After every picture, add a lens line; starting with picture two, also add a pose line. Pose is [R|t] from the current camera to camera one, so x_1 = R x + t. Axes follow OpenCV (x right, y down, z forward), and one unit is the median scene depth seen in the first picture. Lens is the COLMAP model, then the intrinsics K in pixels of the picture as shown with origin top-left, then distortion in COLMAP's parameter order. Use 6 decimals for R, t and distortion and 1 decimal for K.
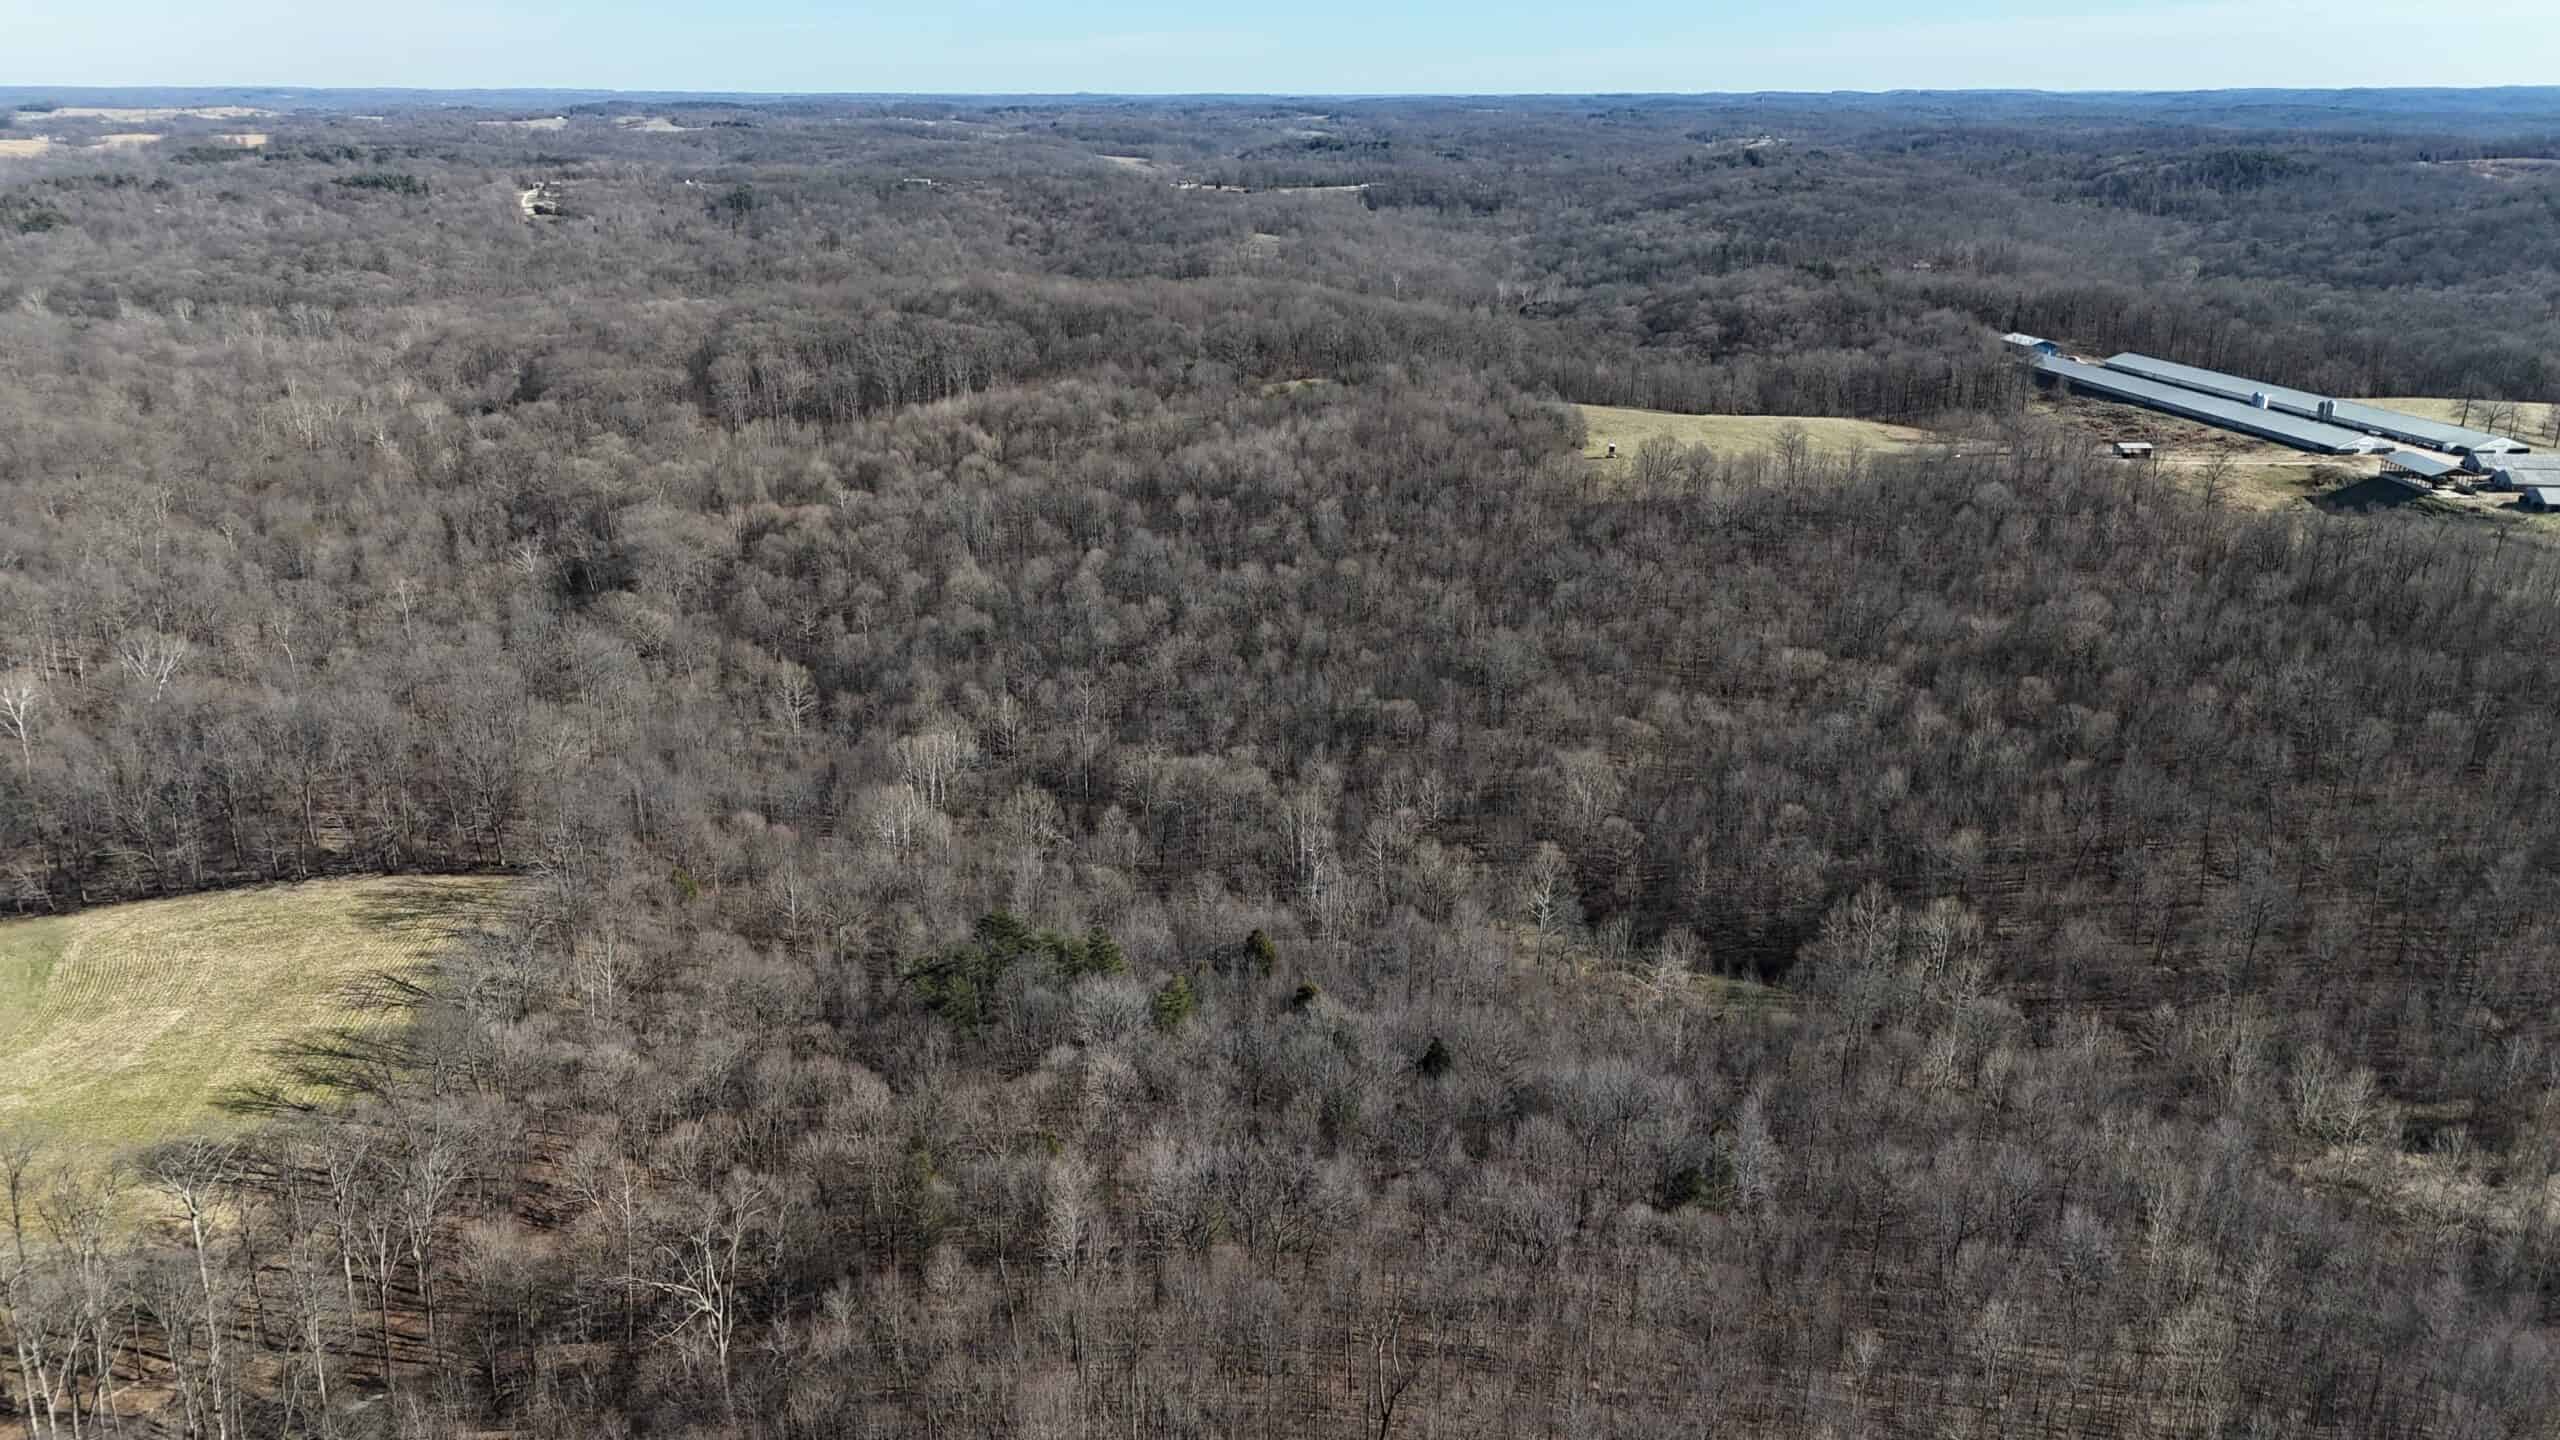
lens RADIAL K [[1880.0, 0, 1283.4], [0, 1880.0, 721.8], [0, 0, 1]] dist [0.074322, -0.059000]
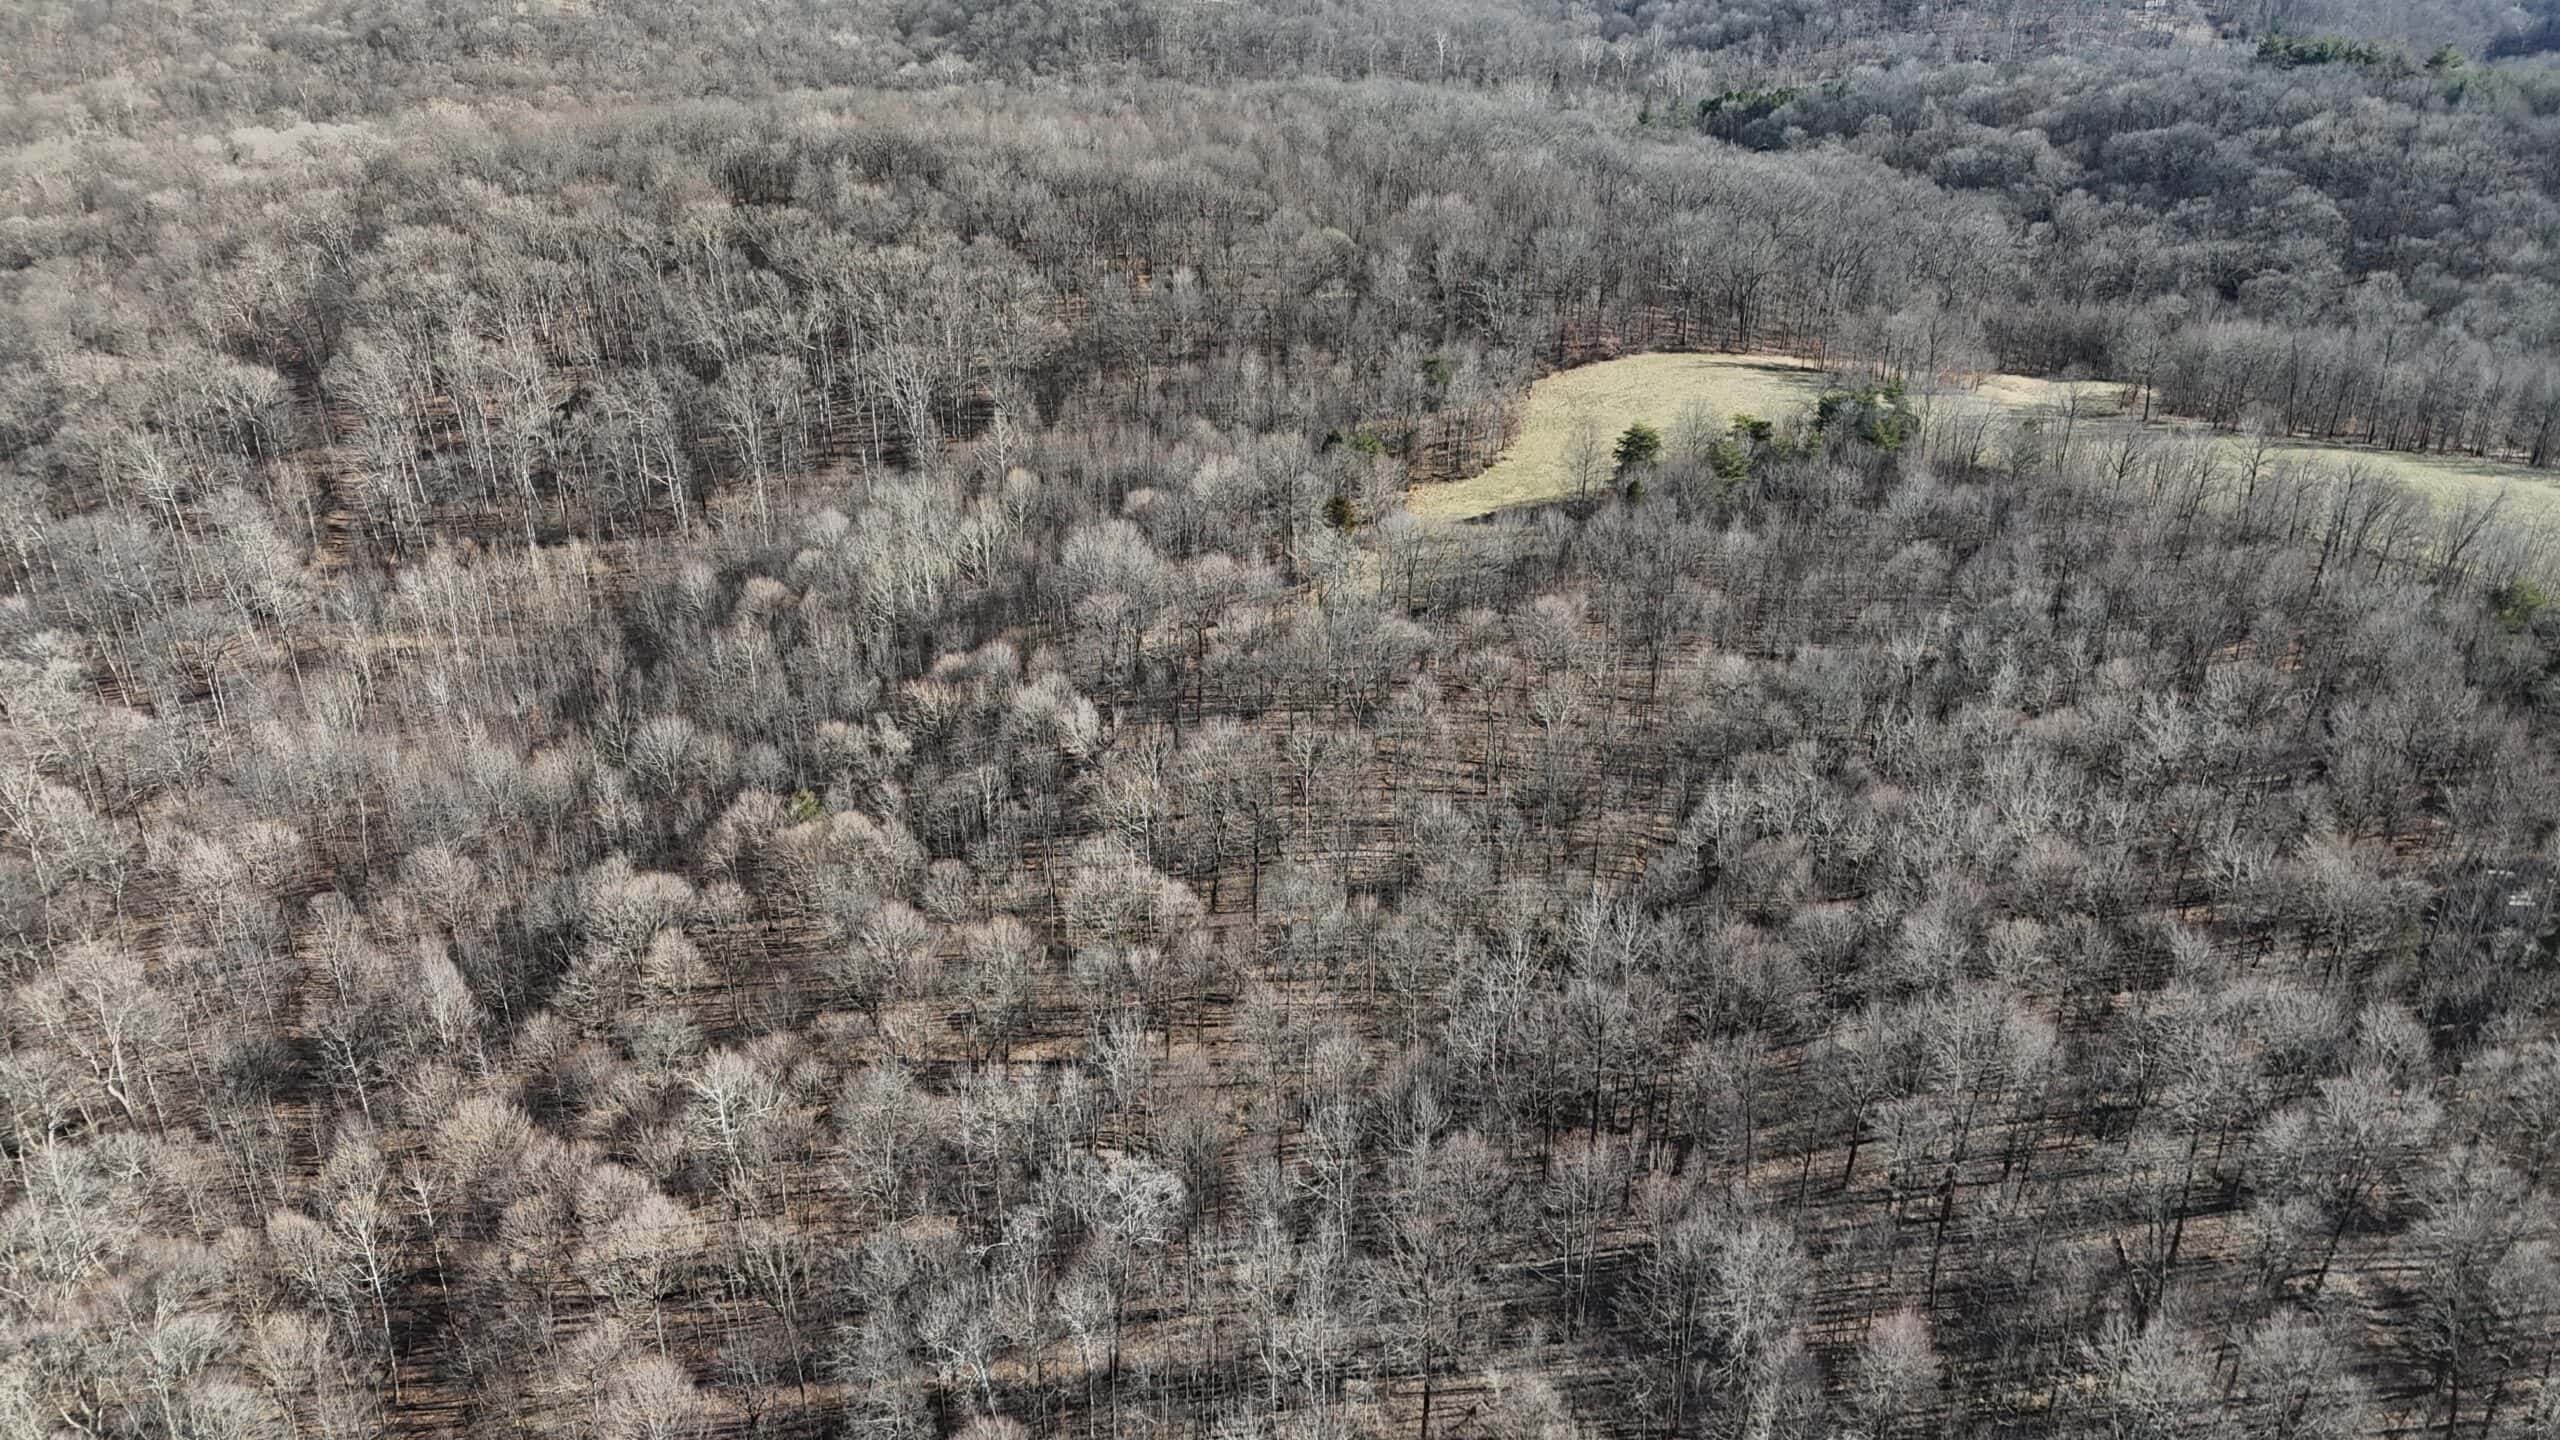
lens RADIAL K [[1880.0, 0, 1276.3], [0, 1880.0, 720.6], [0, 0, 1]] dist [0.074322, -0.059000]
pose [[0.994086, -0.050535, 0.096123, -0.077588], [0.035619, 0.987891, 0.151003, -0.101641], [-0.102590, -0.146686, 0.983849, 0.319051]]
